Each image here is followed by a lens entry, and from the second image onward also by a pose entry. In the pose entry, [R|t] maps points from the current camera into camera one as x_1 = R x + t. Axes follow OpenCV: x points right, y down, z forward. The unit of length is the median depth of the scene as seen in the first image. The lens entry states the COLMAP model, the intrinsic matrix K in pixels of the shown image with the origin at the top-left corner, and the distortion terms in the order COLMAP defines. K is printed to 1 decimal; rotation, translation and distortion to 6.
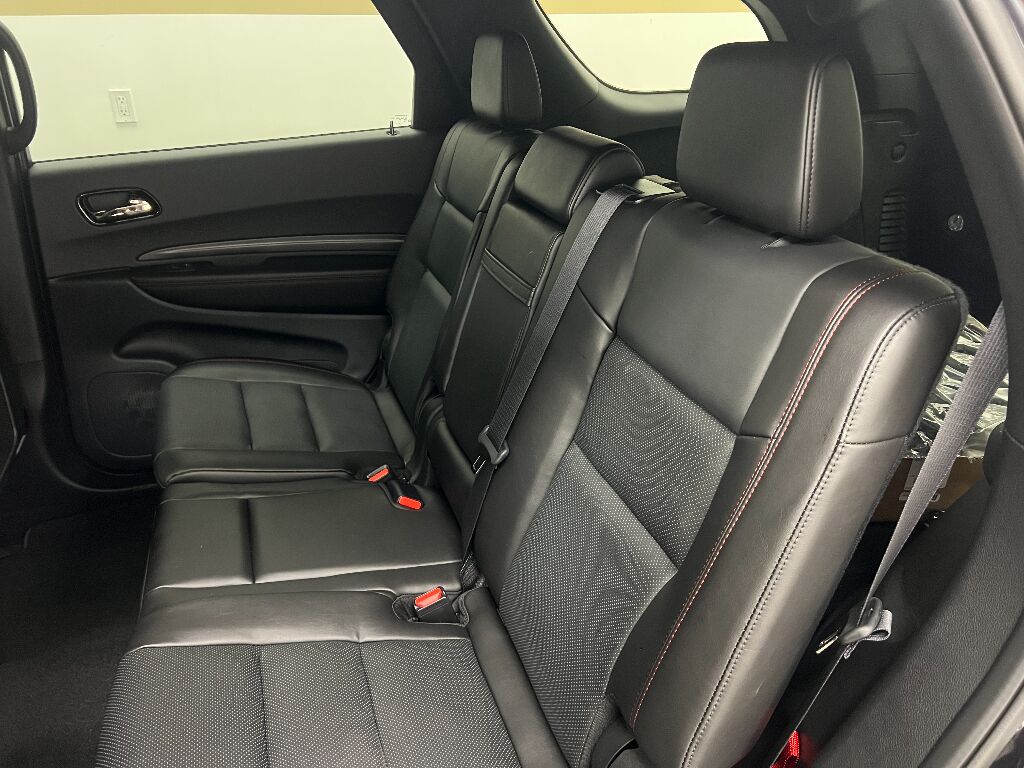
lens RADIAL K [[762.4, 0, 512.2], [0, 762.4, 379.5], [0, 0, 1]] dist [0.049617, -0.056368]
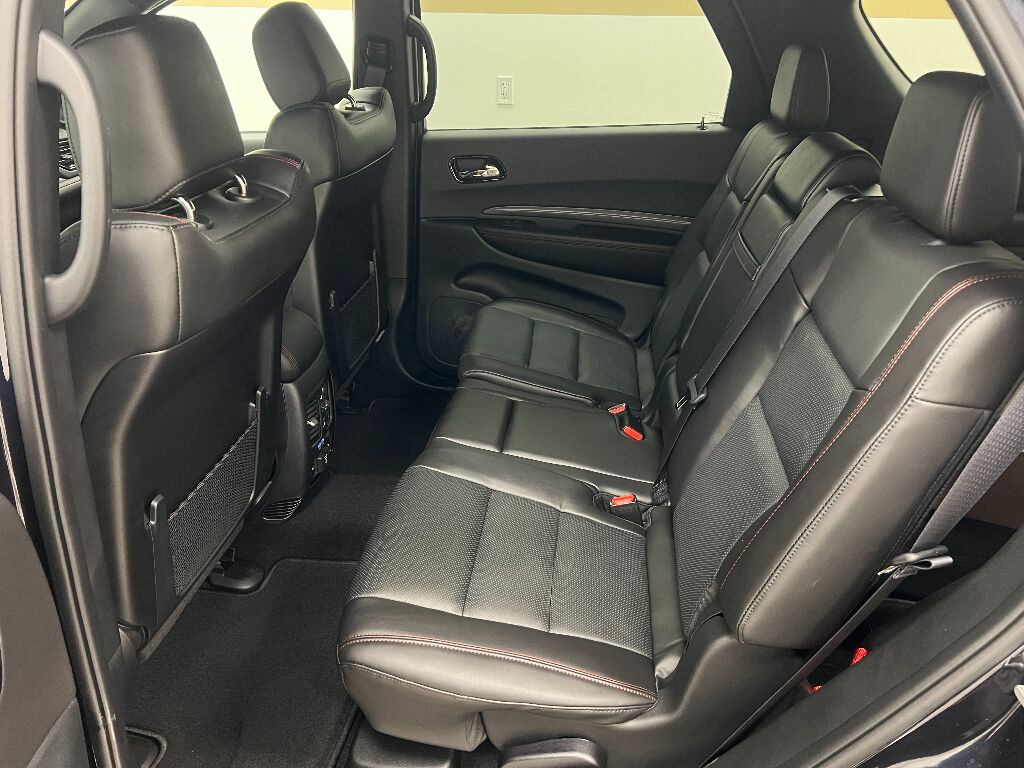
lens RADIAL K [[762.4, 0, 511.8], [0, 762.4, 390.0], [0, 0, 1]] dist [0.049617, -0.056368]
pose [[0.896570, 0.210485, -0.389689, 0.144800], [-0.202025, 0.977346, 0.063095, 0.054129], [0.394142, 0.022158, 0.918783, -0.183036]]
